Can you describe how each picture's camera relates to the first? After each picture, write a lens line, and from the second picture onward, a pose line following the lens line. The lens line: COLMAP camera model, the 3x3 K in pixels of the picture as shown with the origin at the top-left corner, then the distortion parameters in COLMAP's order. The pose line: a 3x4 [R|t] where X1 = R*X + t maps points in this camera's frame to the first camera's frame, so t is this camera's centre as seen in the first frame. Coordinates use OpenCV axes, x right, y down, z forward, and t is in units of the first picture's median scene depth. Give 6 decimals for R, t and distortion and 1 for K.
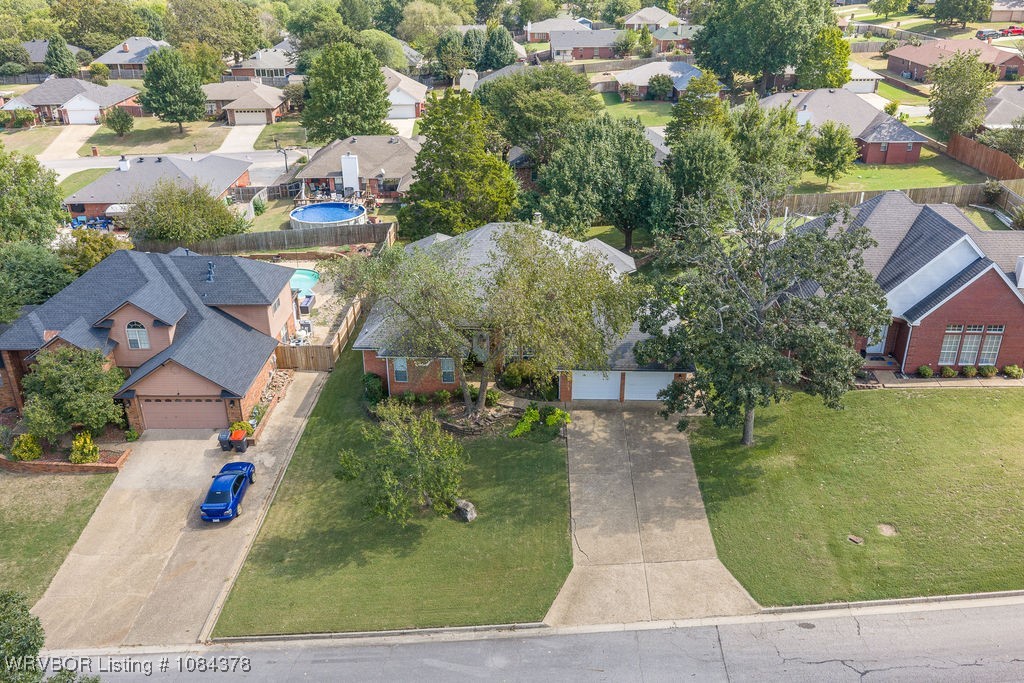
lens RADIAL K [[846.2, 0, 512.0], [0, 846.2, 341.5], [0, 0, 1]] dist [0.028039, -0.042543]
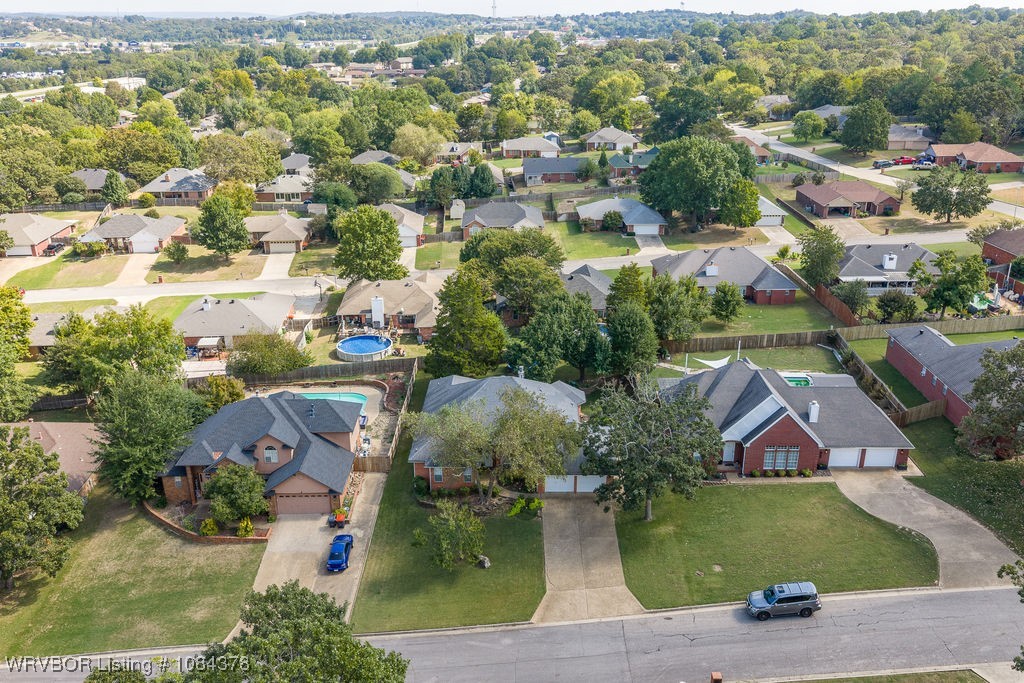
lens RADIAL K [[846.2, 0, 512.0], [0, 846.2, 341.5], [0, 0, 1]] dist [0.028039, -0.042543]
pose [[0.999453, -0.008174, 0.032046, -0.040494], [0.010316, 0.997682, -0.067265, -0.107588], [-0.031422, 0.067559, 0.997220, -0.618169]]
